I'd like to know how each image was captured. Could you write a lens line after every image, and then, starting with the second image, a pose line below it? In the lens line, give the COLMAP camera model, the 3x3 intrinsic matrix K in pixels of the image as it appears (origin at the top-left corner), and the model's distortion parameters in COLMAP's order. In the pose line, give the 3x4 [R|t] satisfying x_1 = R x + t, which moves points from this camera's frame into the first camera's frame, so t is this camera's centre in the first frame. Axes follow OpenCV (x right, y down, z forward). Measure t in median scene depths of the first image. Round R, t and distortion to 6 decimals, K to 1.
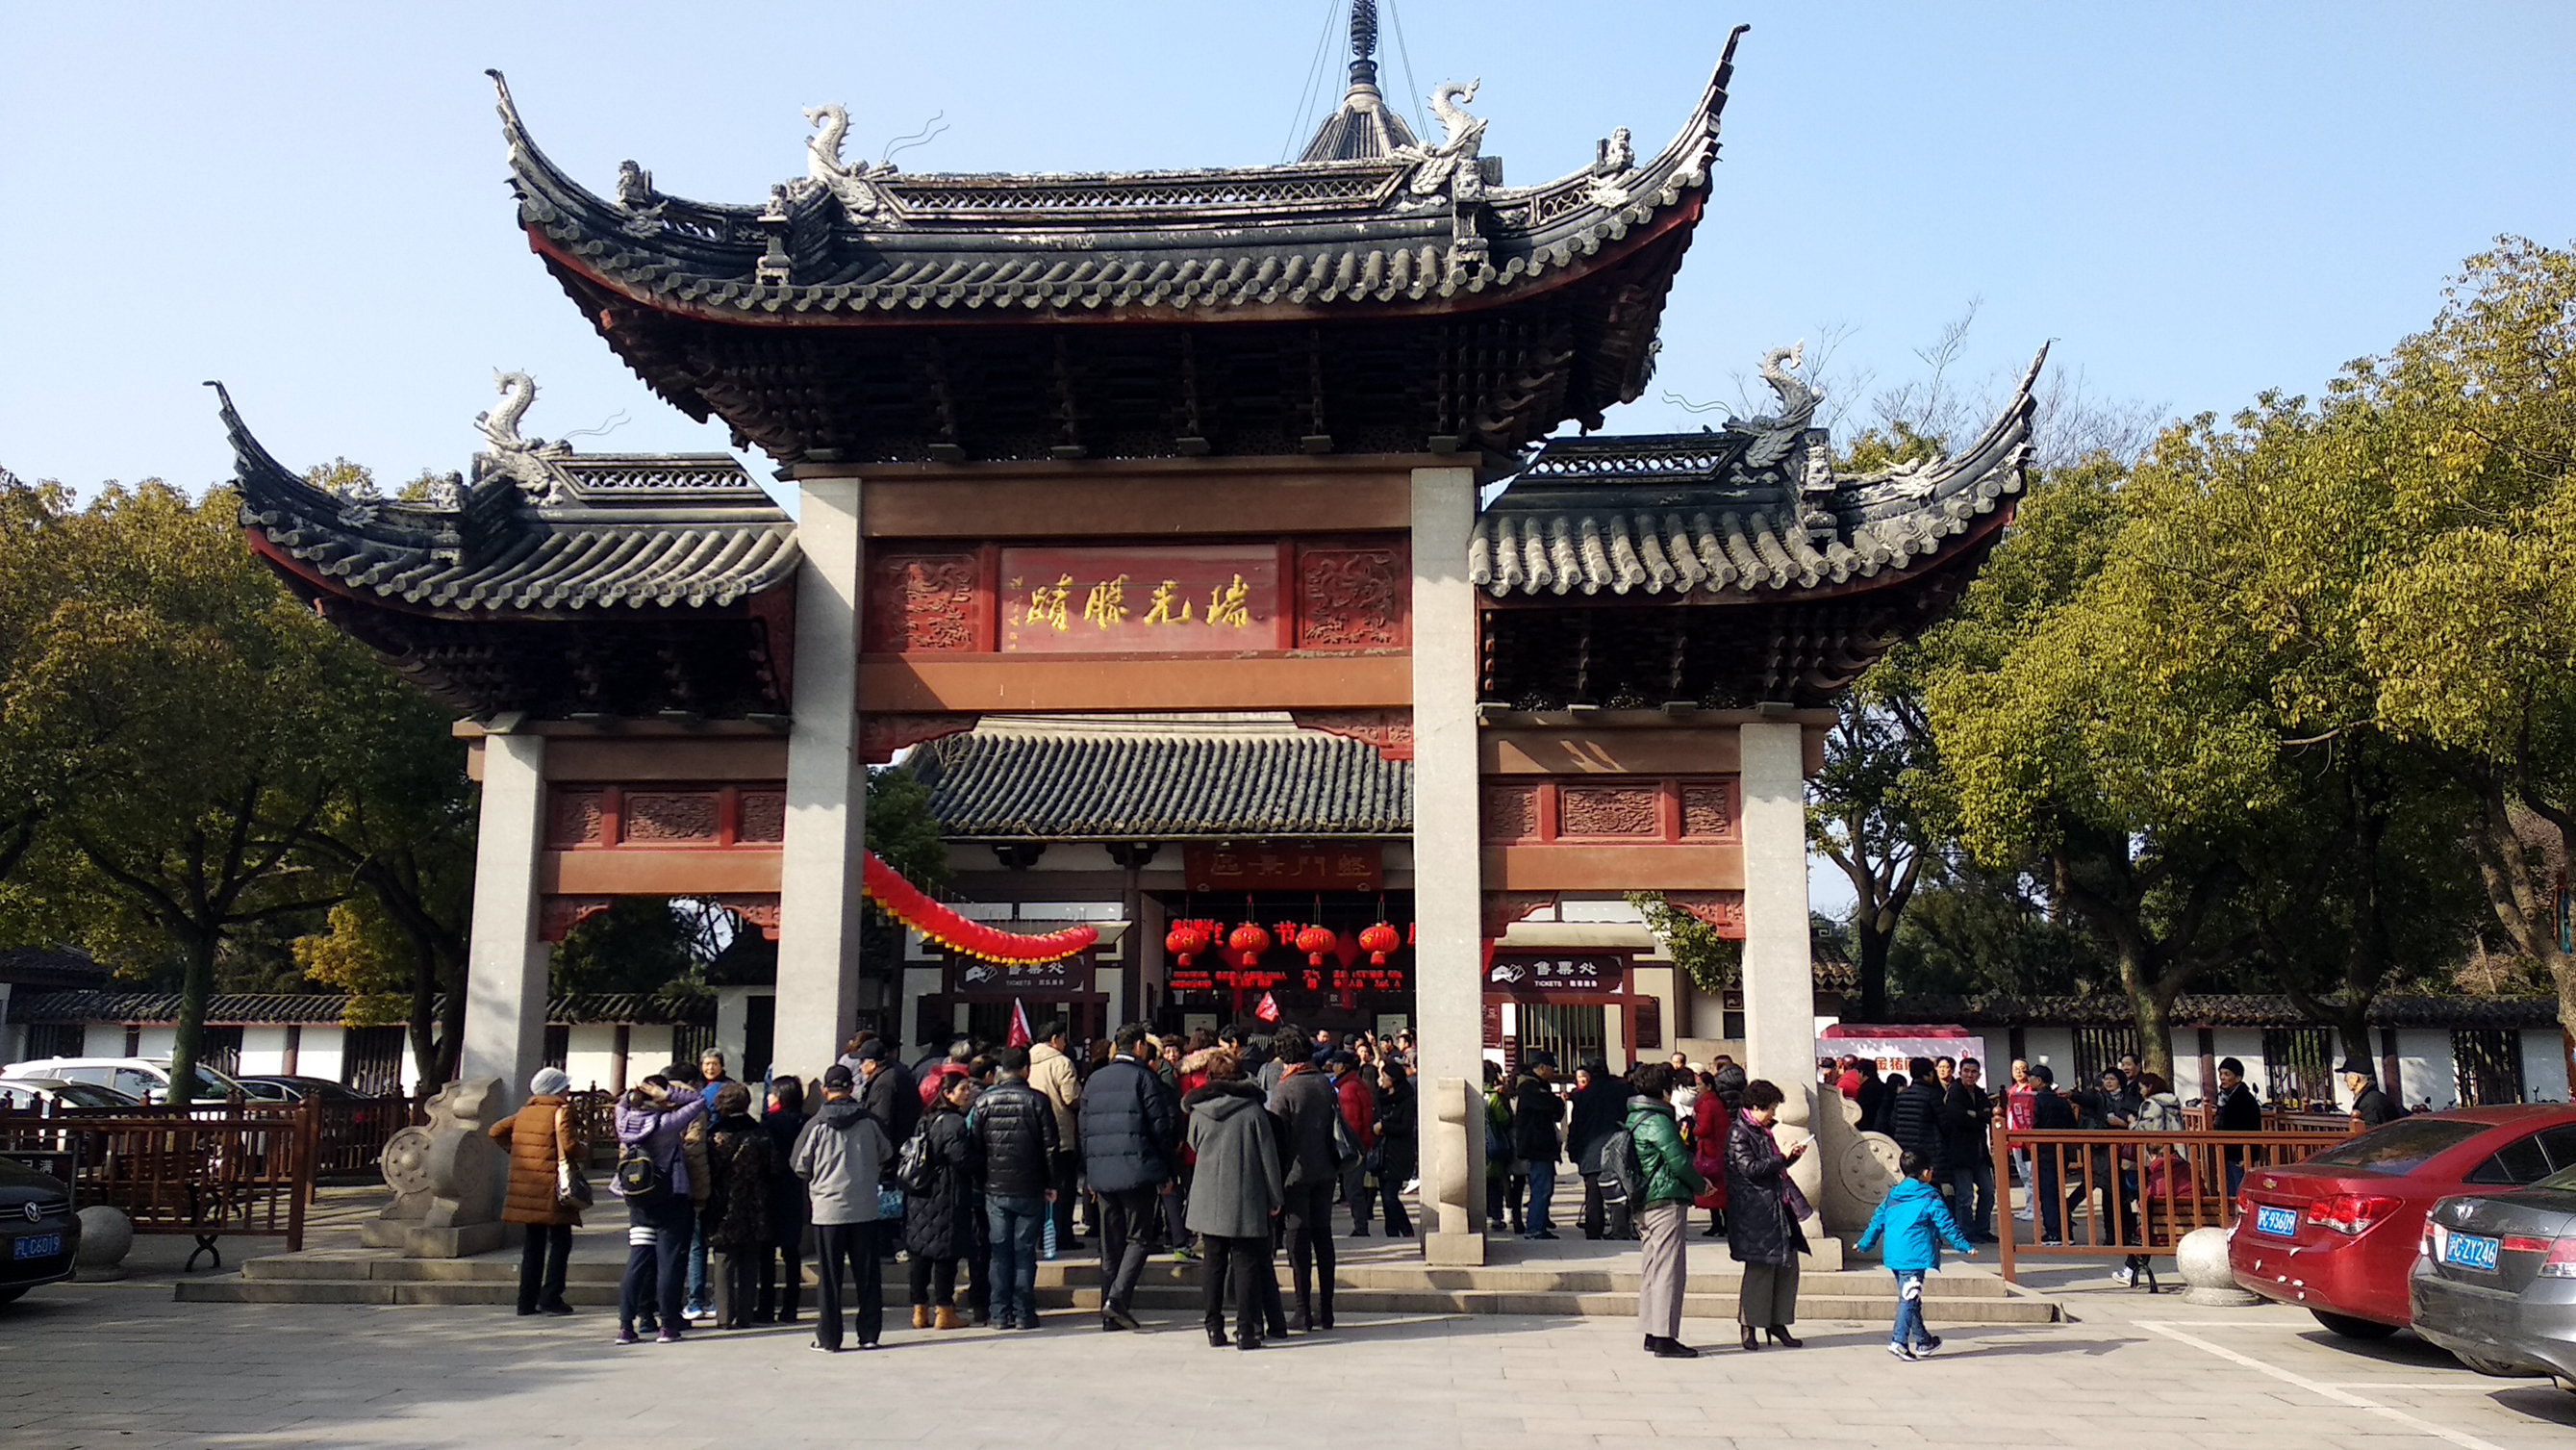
lens RADIAL K [[1994.0, 0, 1288.0], [0, 1994.0, 725.0], [0, 0, 1]] dist [0.080897, 0.000354]
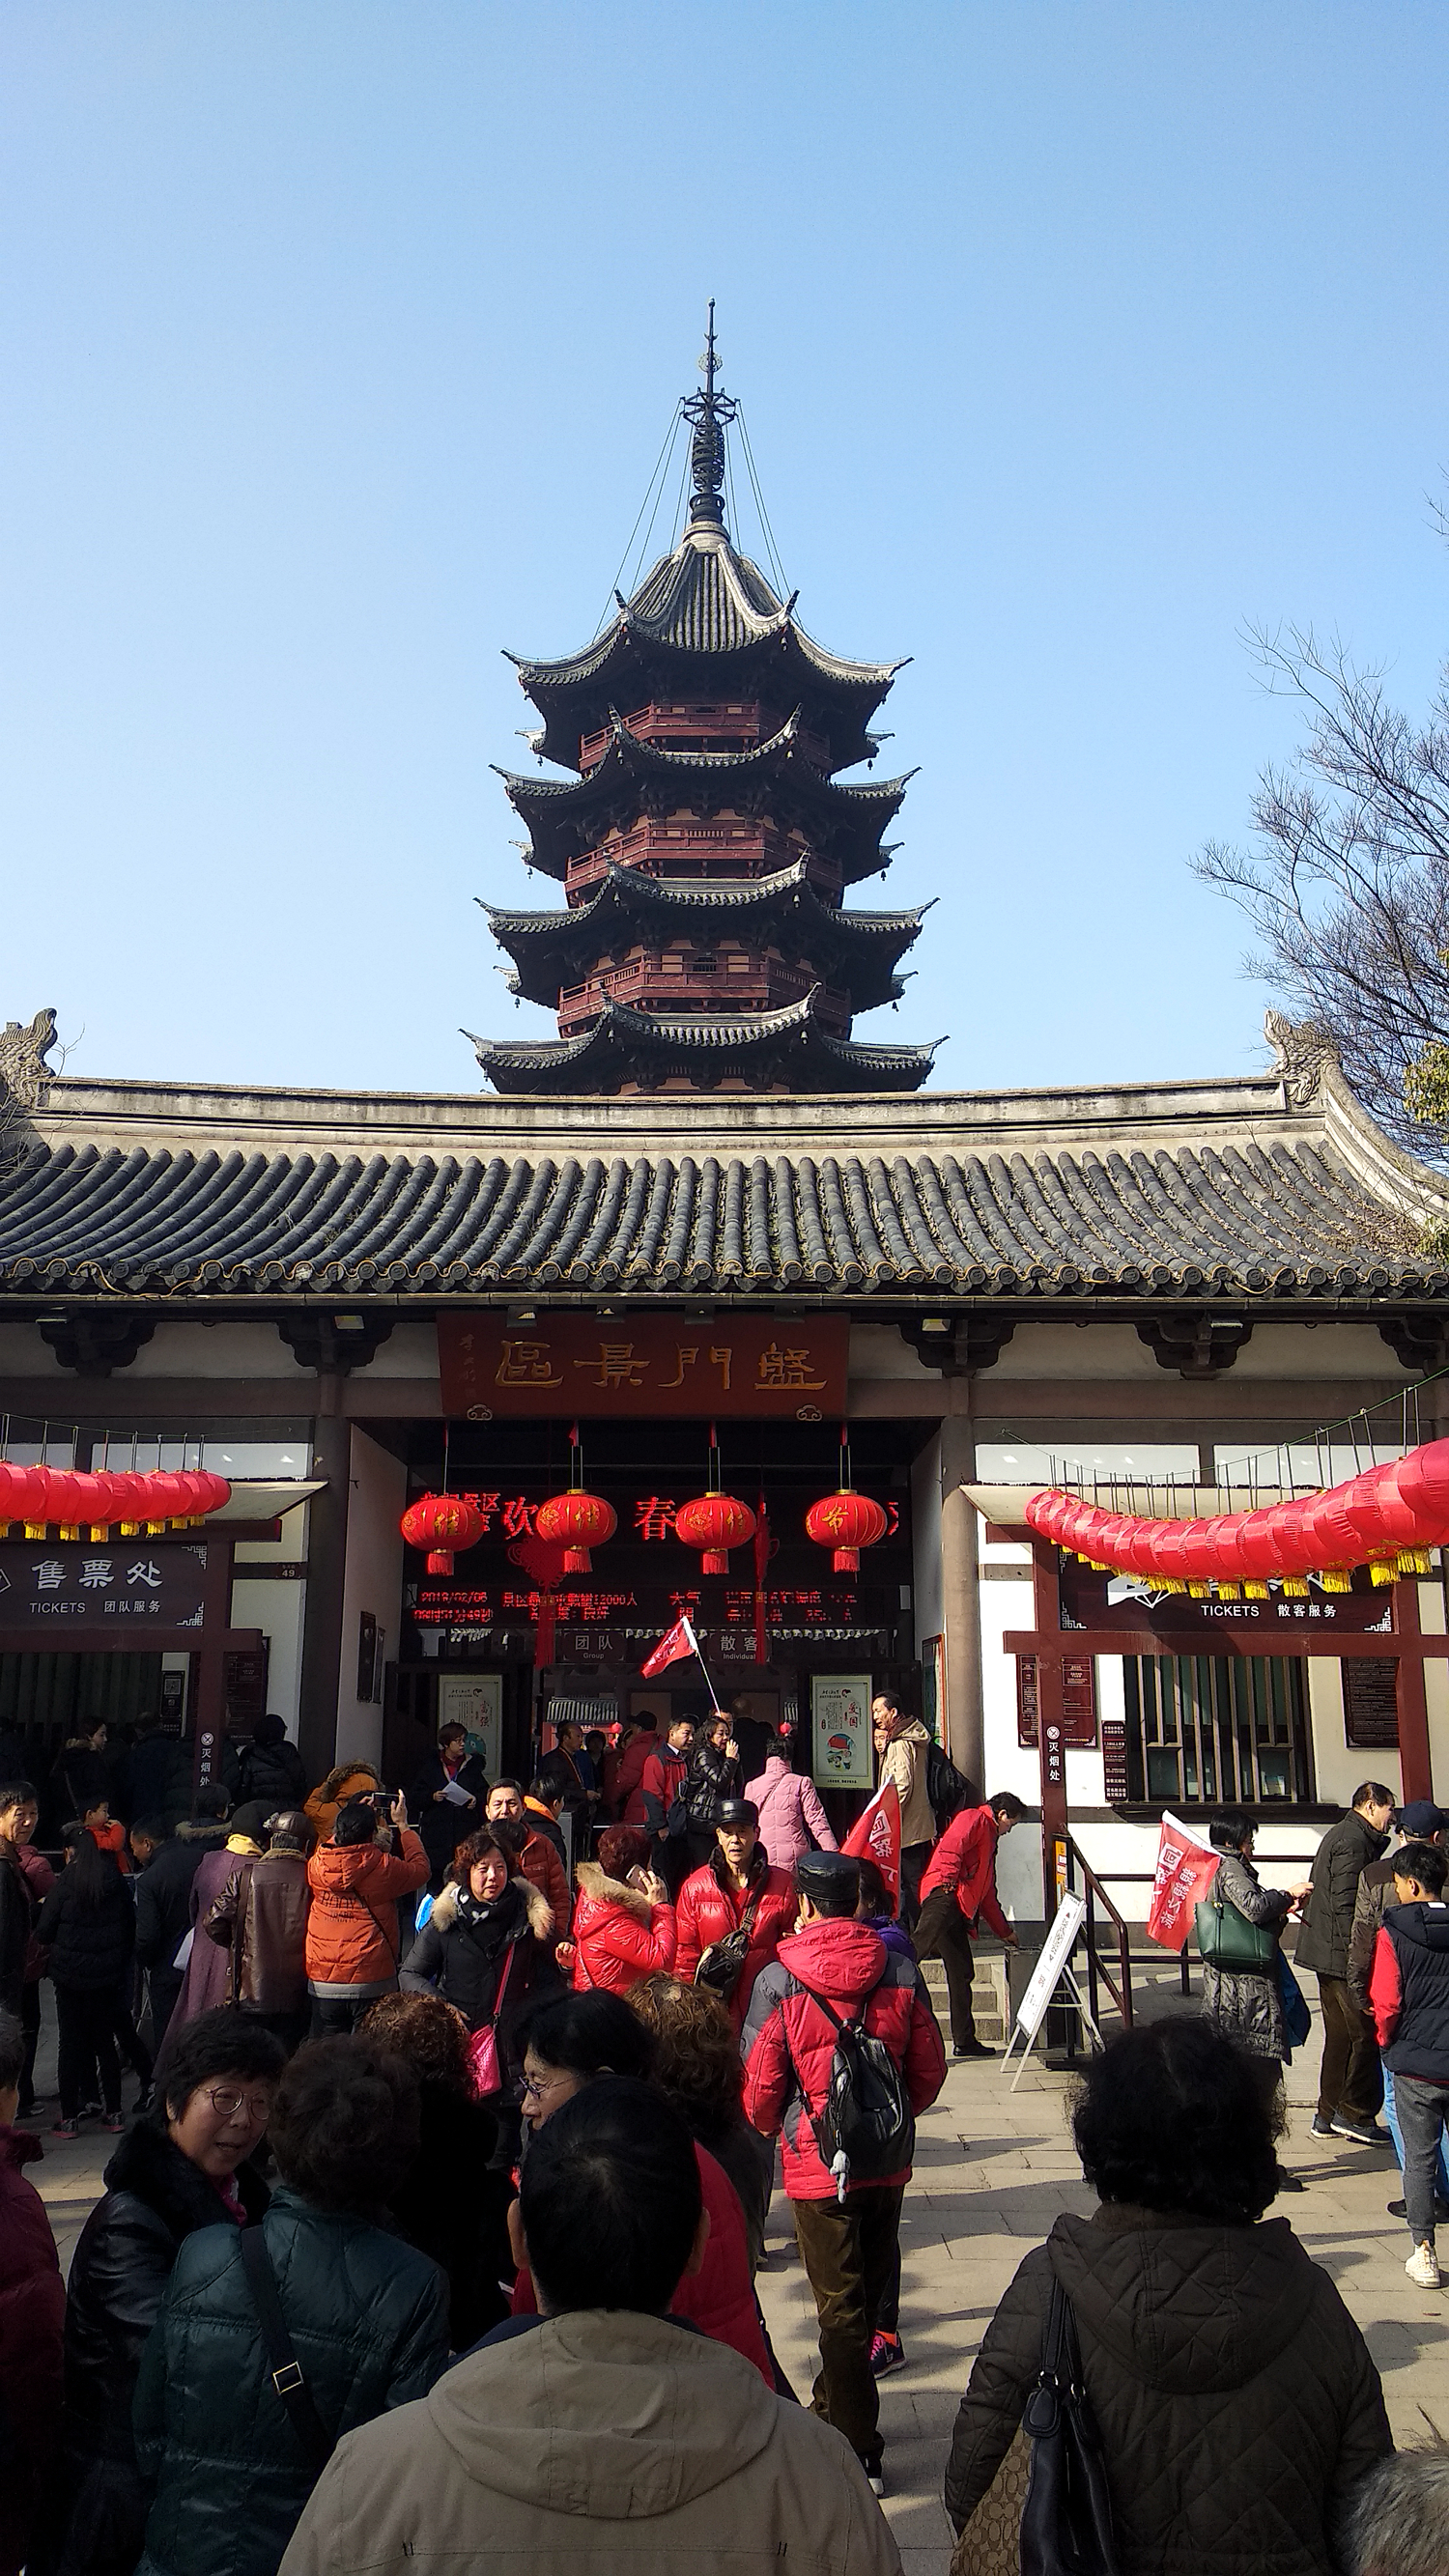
lens RADIAL K [[1993.9, 0, 728.0], [0, 1993.9, 1262.2], [0, 0, 1]] dist [0.080897, 0.000354]
pose [[0.997515, 0.014243, 0.068997, -0.016377], [-0.010338, 0.998342, -0.056623, 0.072541], [-0.069689, 0.055769, 0.996009, 0.515356]]
